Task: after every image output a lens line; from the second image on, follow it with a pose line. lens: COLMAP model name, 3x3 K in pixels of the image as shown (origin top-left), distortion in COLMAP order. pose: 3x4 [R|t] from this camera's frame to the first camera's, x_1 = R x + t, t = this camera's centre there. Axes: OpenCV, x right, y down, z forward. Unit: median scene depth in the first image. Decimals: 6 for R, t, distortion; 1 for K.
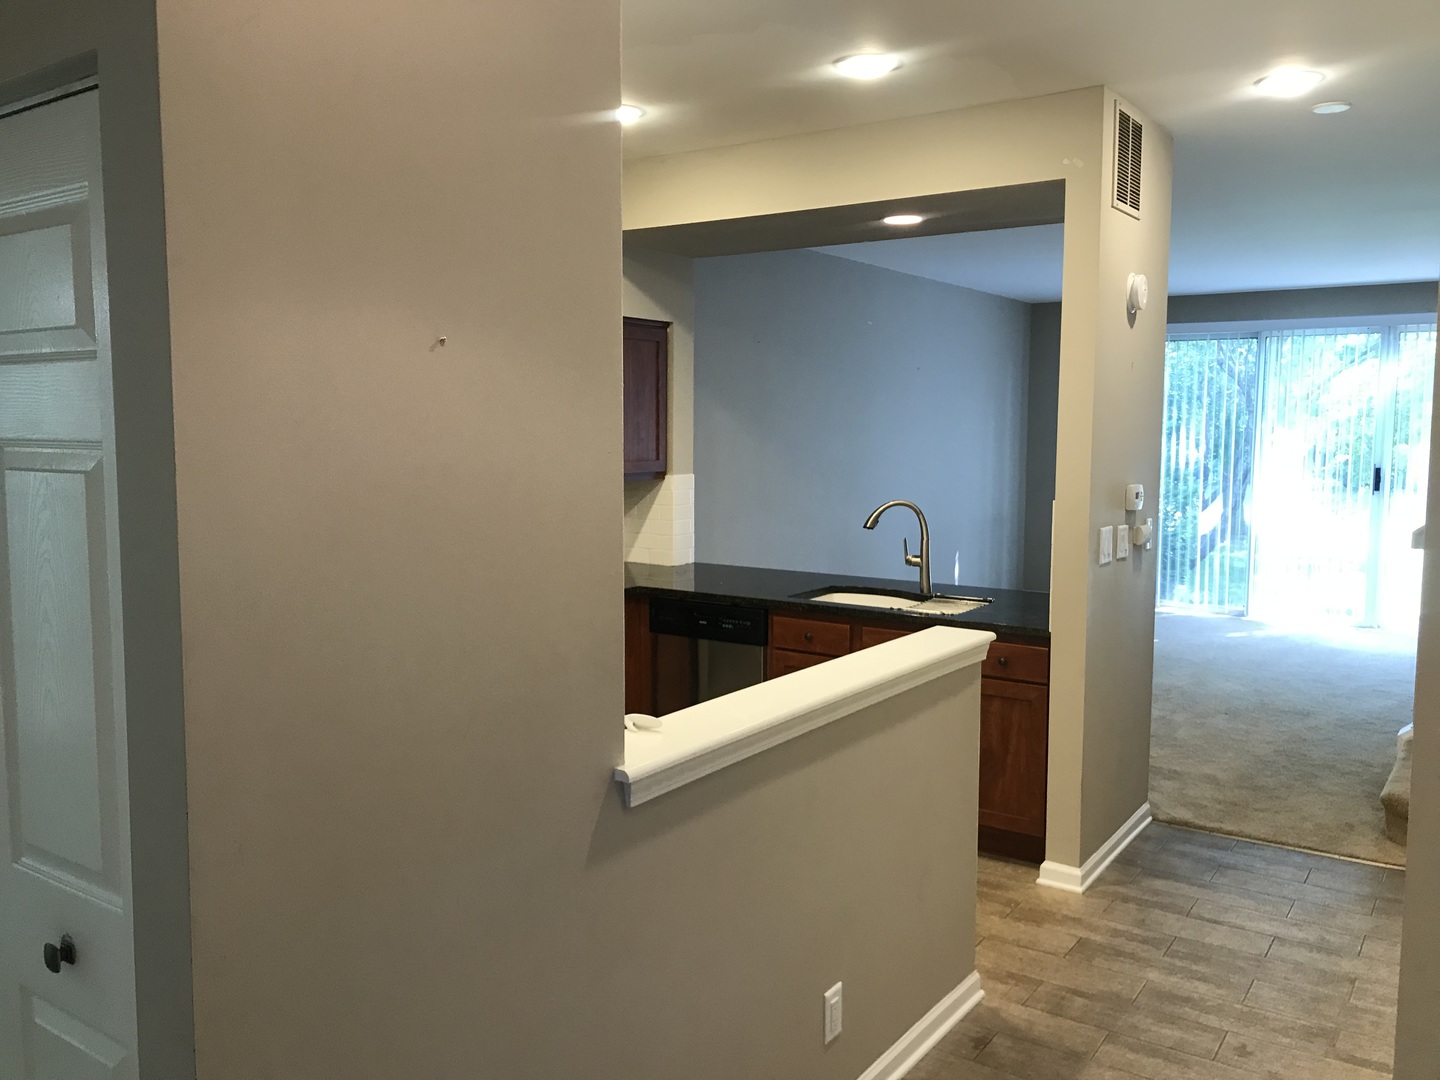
lens RADIAL K [[1176.7, 0, 718.4], [0, 1176.7, 543.8], [0, 0, 1]] dist [-0.013080, -0.010364]
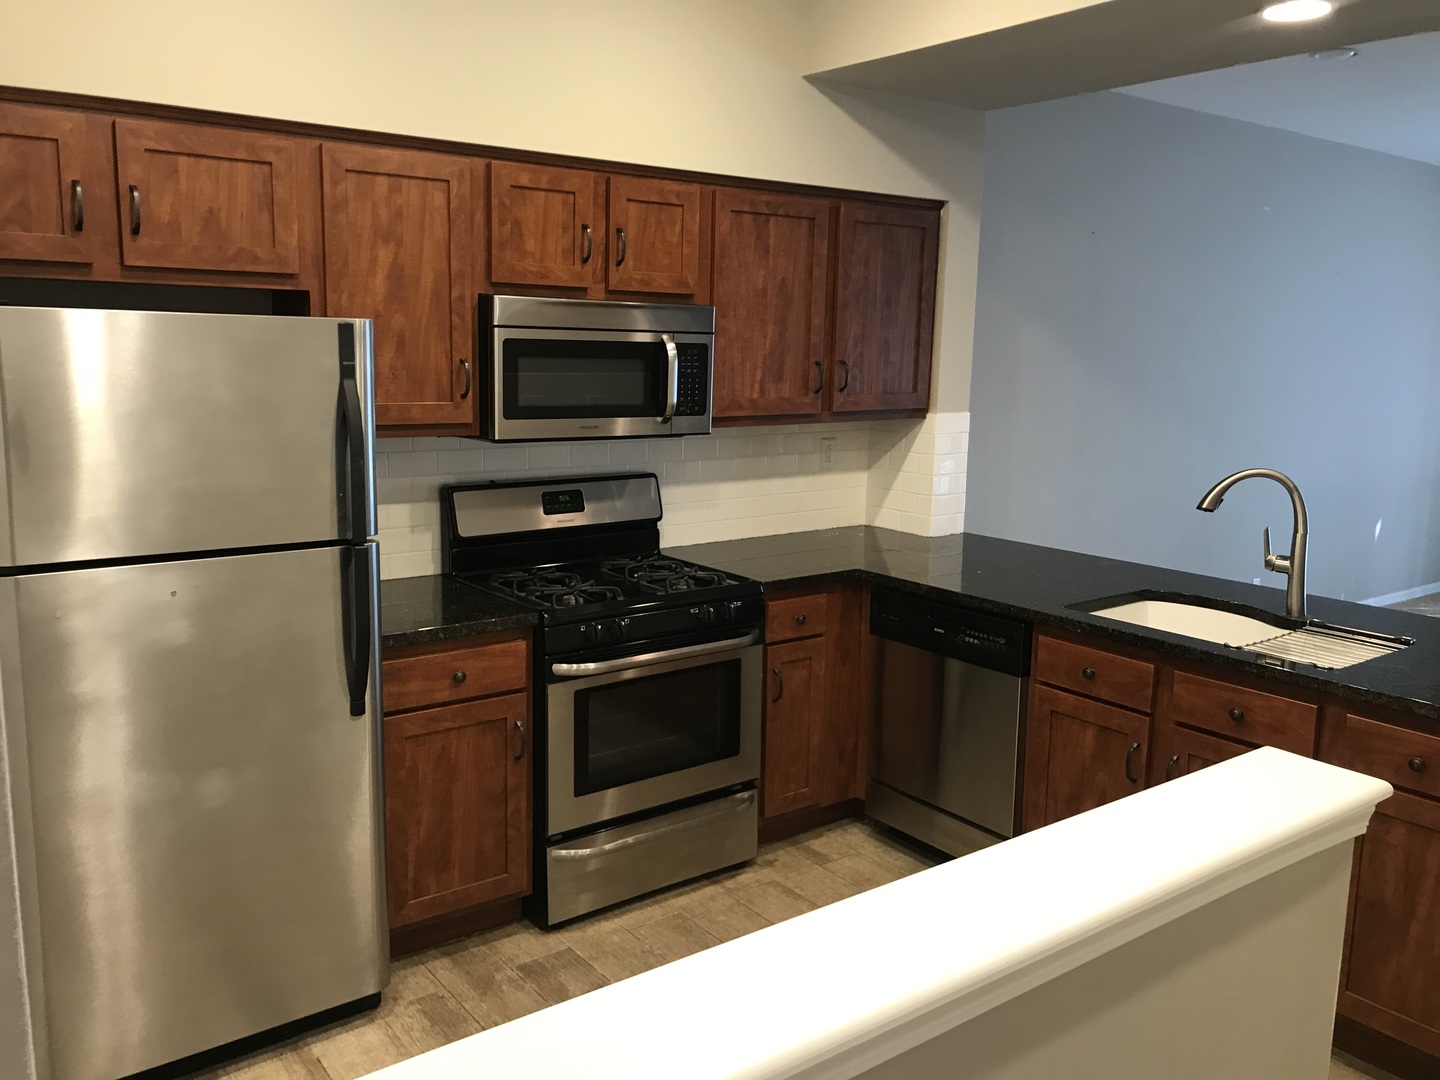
lens RADIAL K [[1176.7, 0, 719.2], [0, 1176.7, 530.5], [0, 0, 1]] dist [-0.013080, -0.010364]
pose [[0.947222, 0.064398, -0.314043, 0.076394], [-0.046124, 0.996800, 0.065284, -0.030987], [0.317242, -0.047353, 0.947162, 0.298395]]
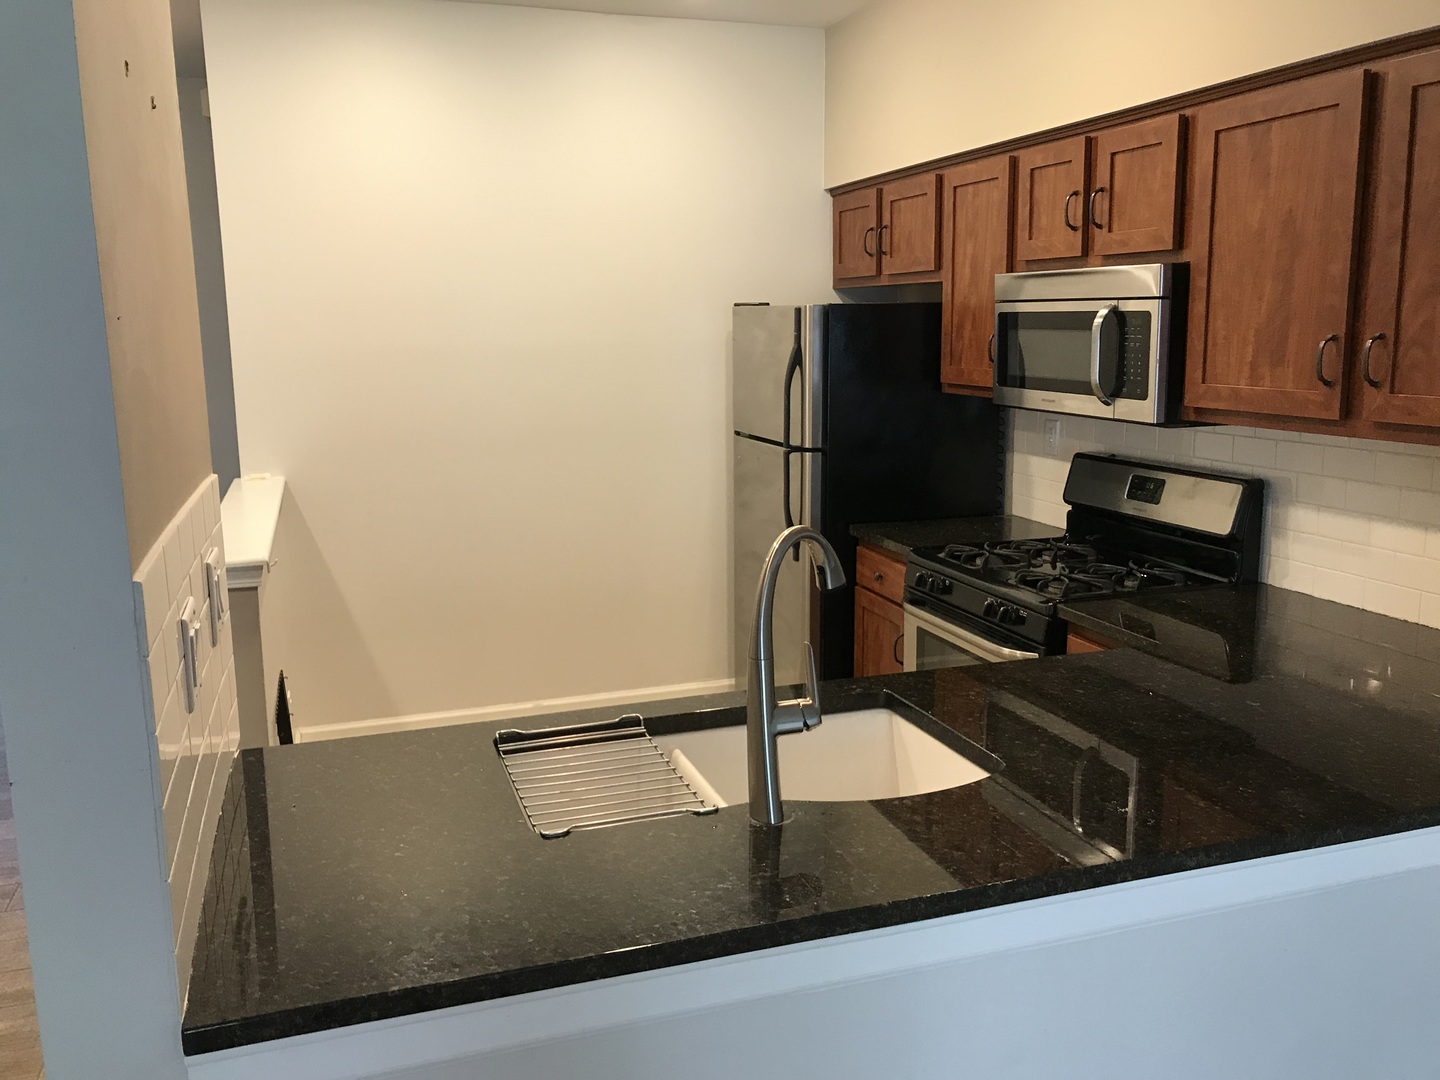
lens RADIAL K [[1176.7, 0, 720.0], [0, 1176.7, 535.3], [0, 0, 1]] dist [-0.013080, -0.010364]
pose [[-0.609784, 0.141836, -0.779773, 0.421115], [-0.070998, 0.970126, 0.231980, -0.107719], [0.789381, 0.196820, -0.581497, 1.150528]]
